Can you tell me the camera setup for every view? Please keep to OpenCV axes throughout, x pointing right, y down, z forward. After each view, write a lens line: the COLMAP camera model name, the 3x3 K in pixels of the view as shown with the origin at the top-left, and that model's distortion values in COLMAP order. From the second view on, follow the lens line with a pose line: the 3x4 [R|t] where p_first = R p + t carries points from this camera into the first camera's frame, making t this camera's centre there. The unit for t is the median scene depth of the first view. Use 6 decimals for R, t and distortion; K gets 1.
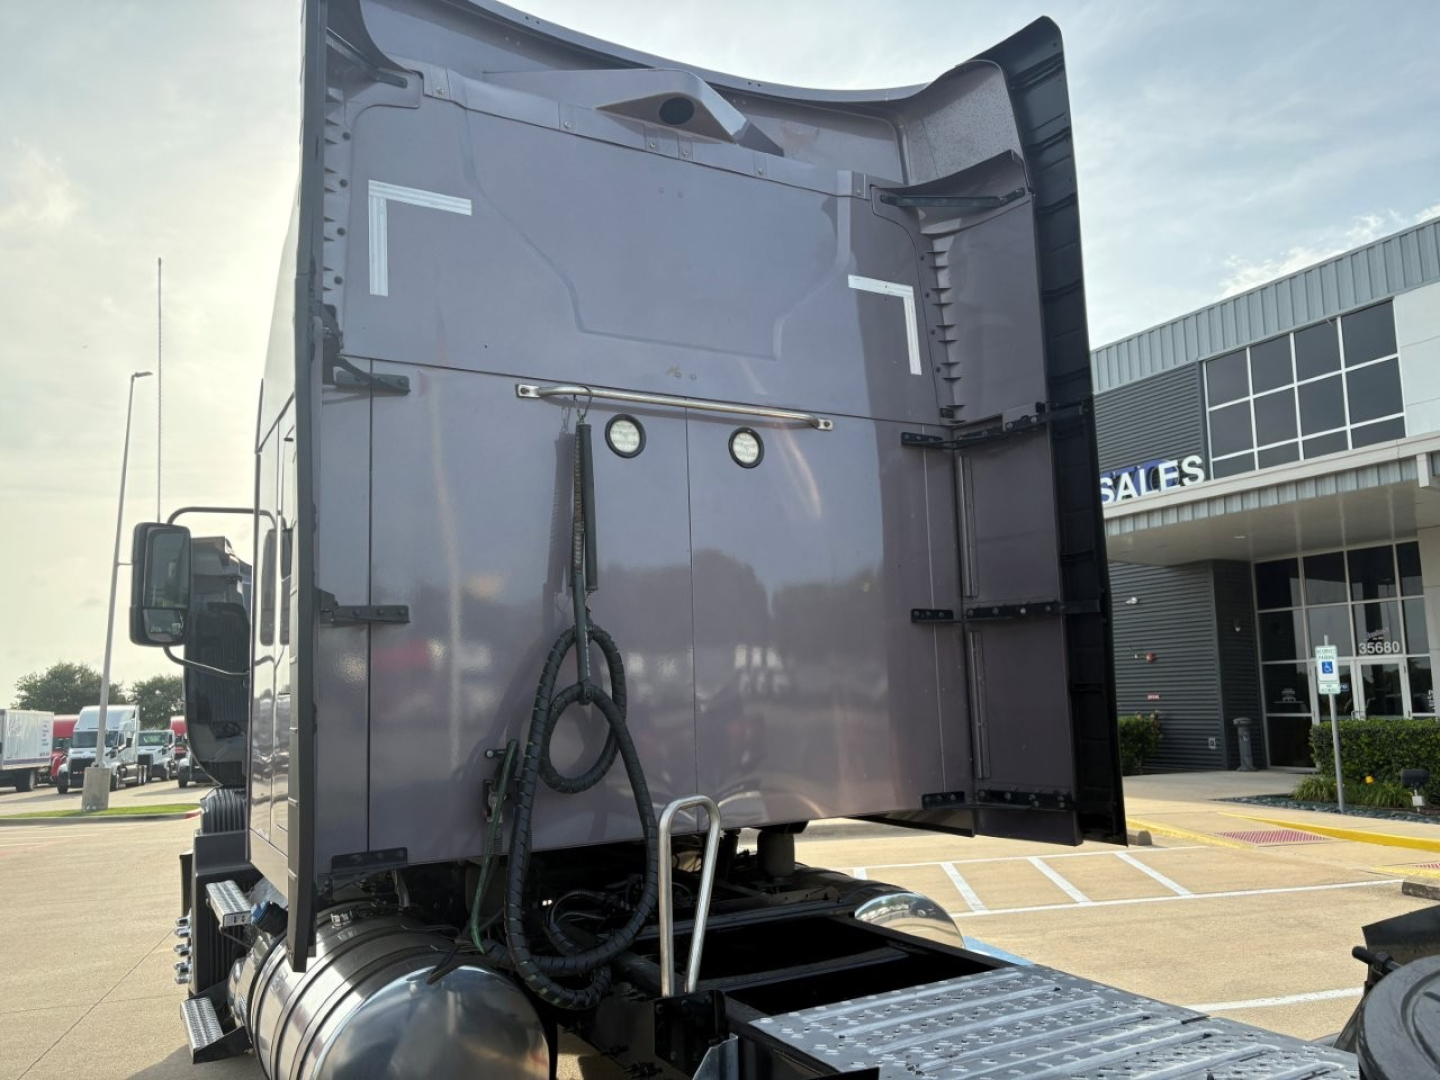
lens RADIAL K [[1083.1, 0, 736.3], [0, 1083.1, 545.8], [0, 0, 1]] dist [0.070040, -0.073961]
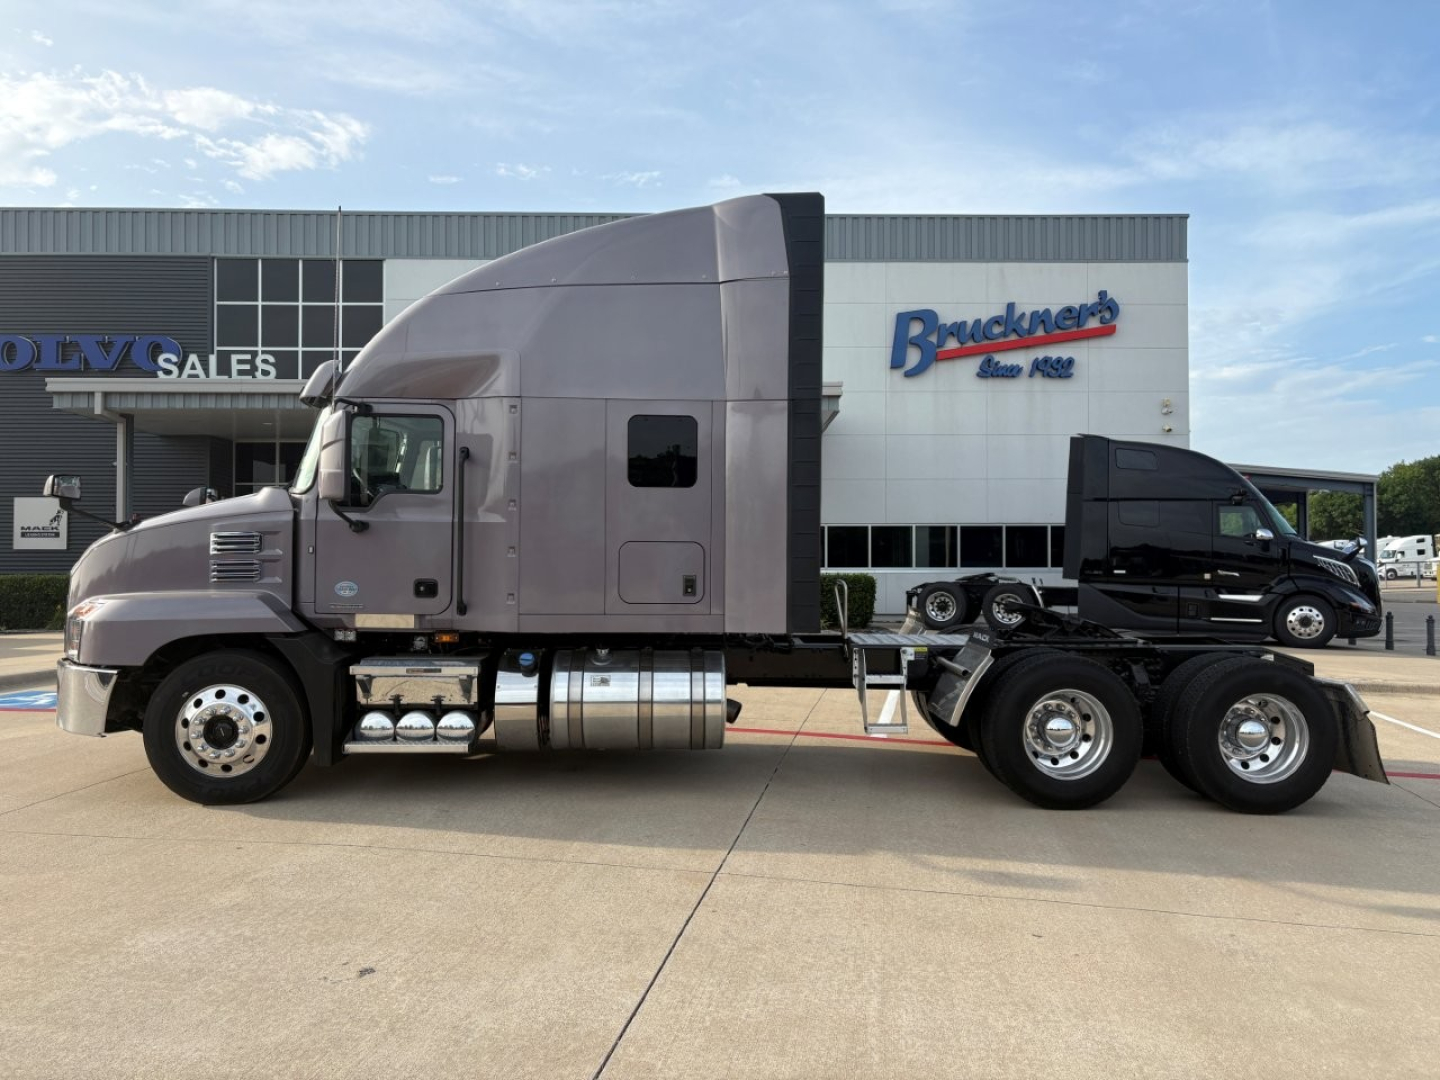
lens RADIAL K [[1092.1, 0, 720.0], [0, 1092.1, 540.0], [0, 0, 1]] dist [0.071940, -0.075608]
pose [[0.461469, 0.030768, 0.886622, -0.415672], [-0.136584, 0.989947, 0.036736, 0.006272], [-0.876579, -0.138051, 0.461033, -0.018398]]
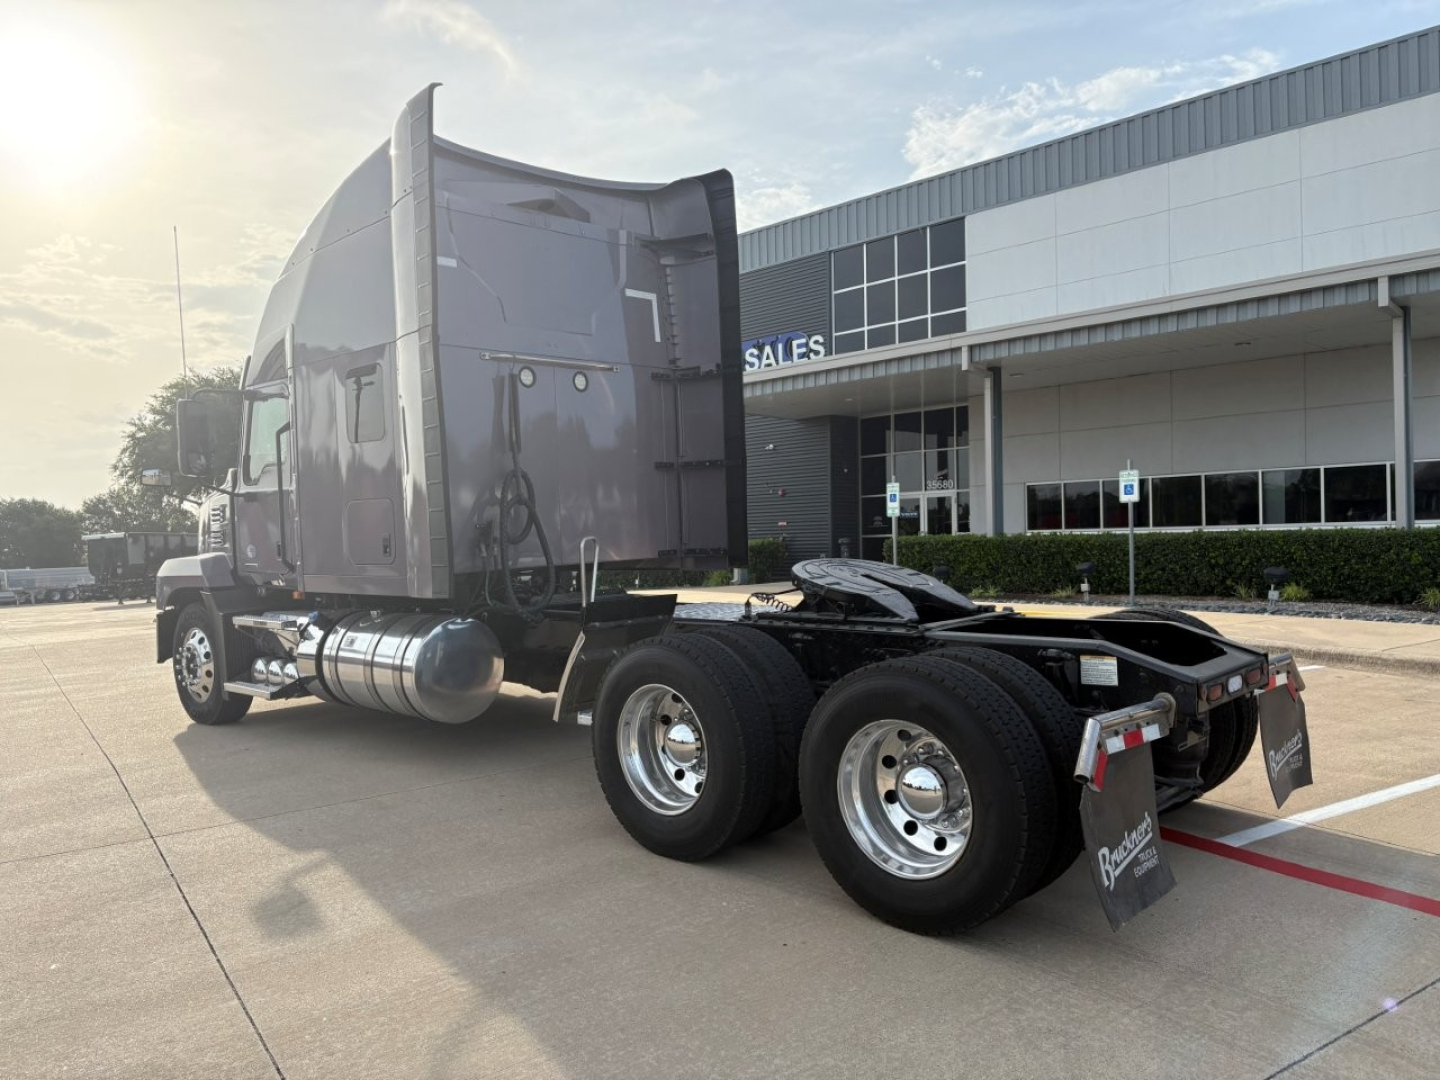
lens RADIAL K [[1084.2, 0, 716.6], [0, 1084.2, 545.5], [0, 0, 1]] dist [0.076541, -0.083858]
pose [[0.957118, -0.011259, 0.289480, -0.068742], [-0.031715, 0.989166, 0.143334, -0.017710], [-0.287958, -0.146368, 0.946391, -0.211912]]
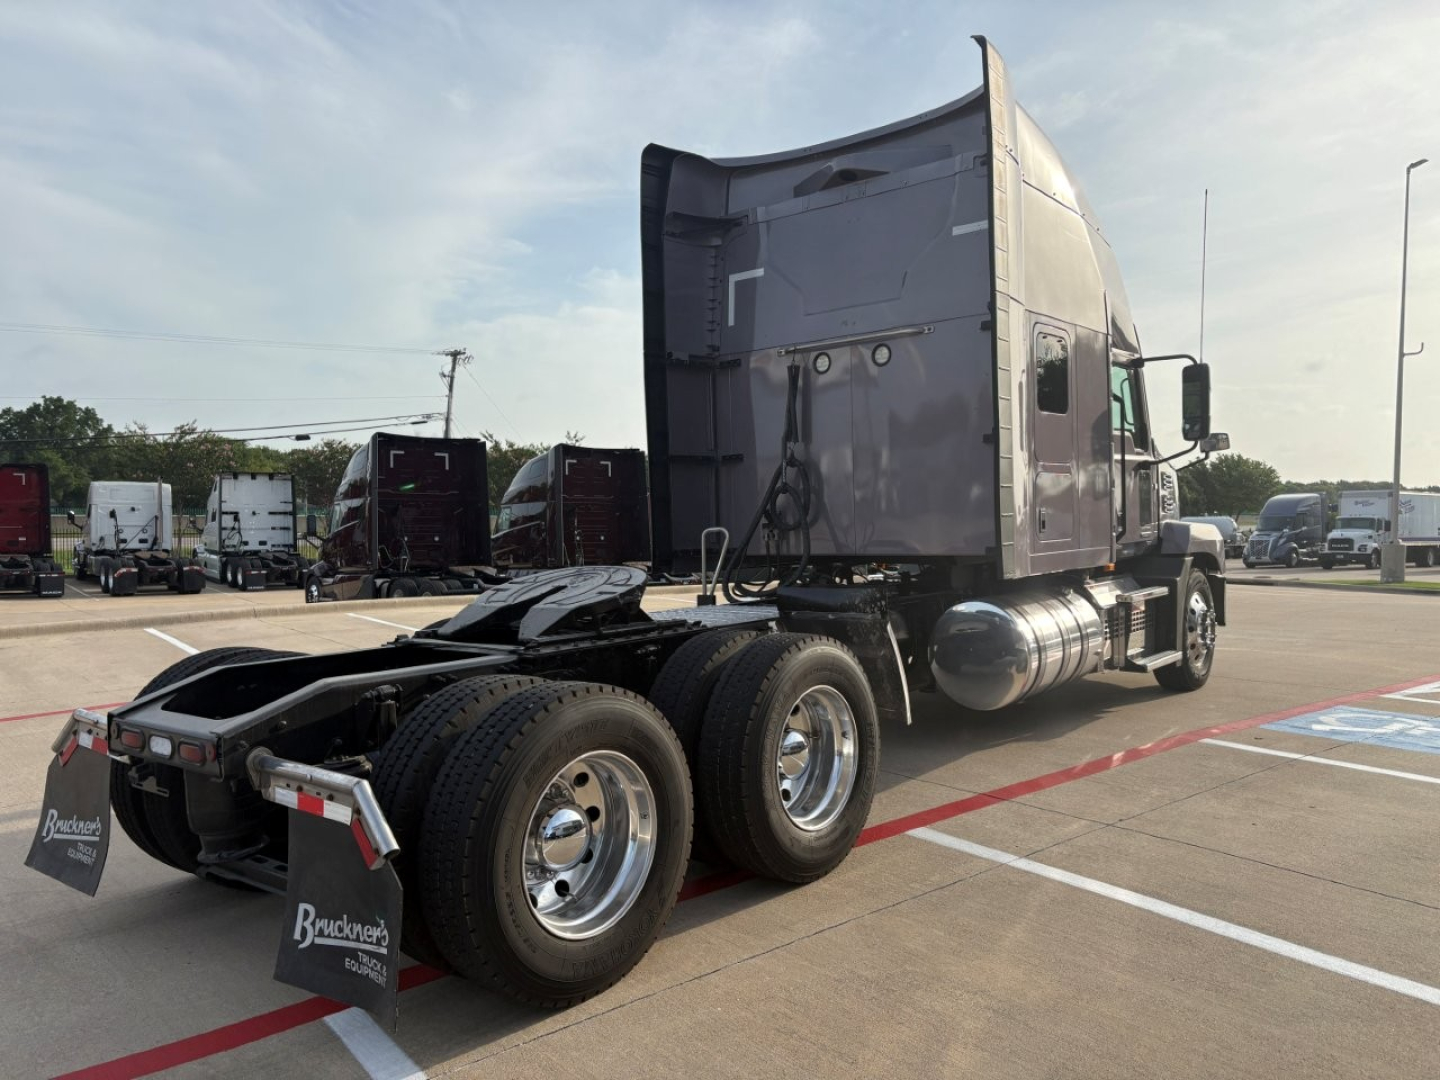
lens RADIAL K [[1092.1, 0, 720.0], [0, 1092.1, 540.0], [0, 0, 1]] dist [0.071940, -0.075608]
pose [[0.347257, 0.042410, -0.936810, 0.339208], [0.136913, 0.985980, 0.095386, 0.000786], [0.927722, -0.161385, 0.336582, 0.014347]]
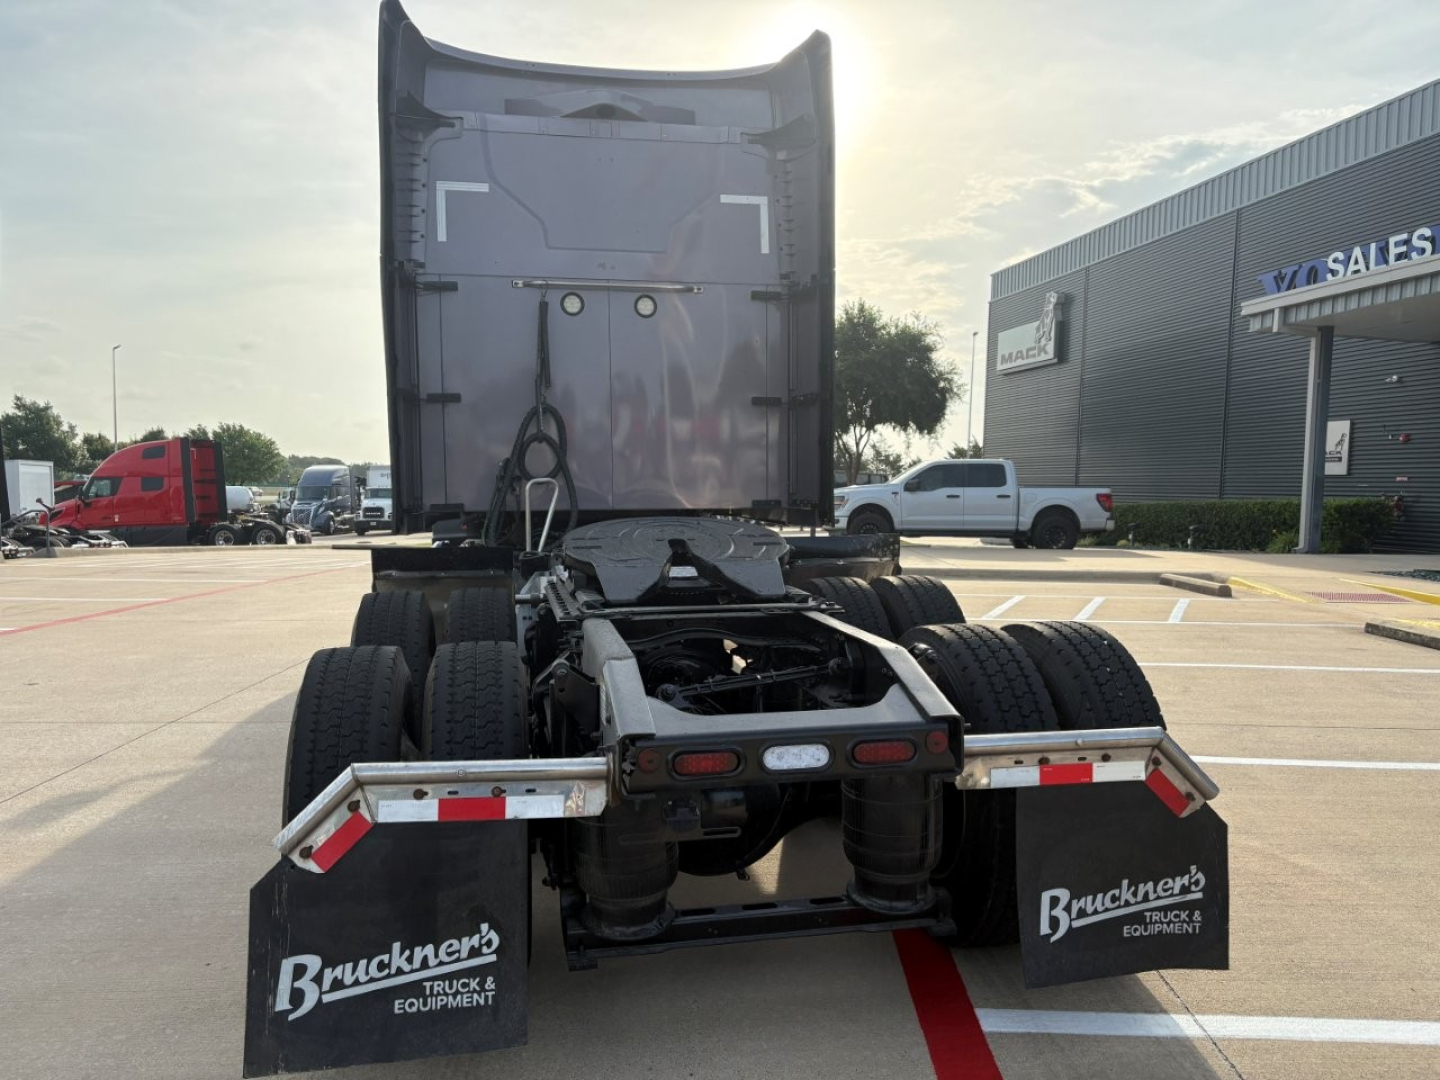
lens RADIAL K [[1092.1, 0, 720.0], [0, 1092.1, 540.0], [0, 0, 1]] dist [0.071940, -0.075608]
pose [[0.949516, 0.046727, -0.310218, 0.145776], [0.015296, 0.980773, 0.194551, -0.012600], [0.313344, -0.189475, 0.930545, -0.151851]]
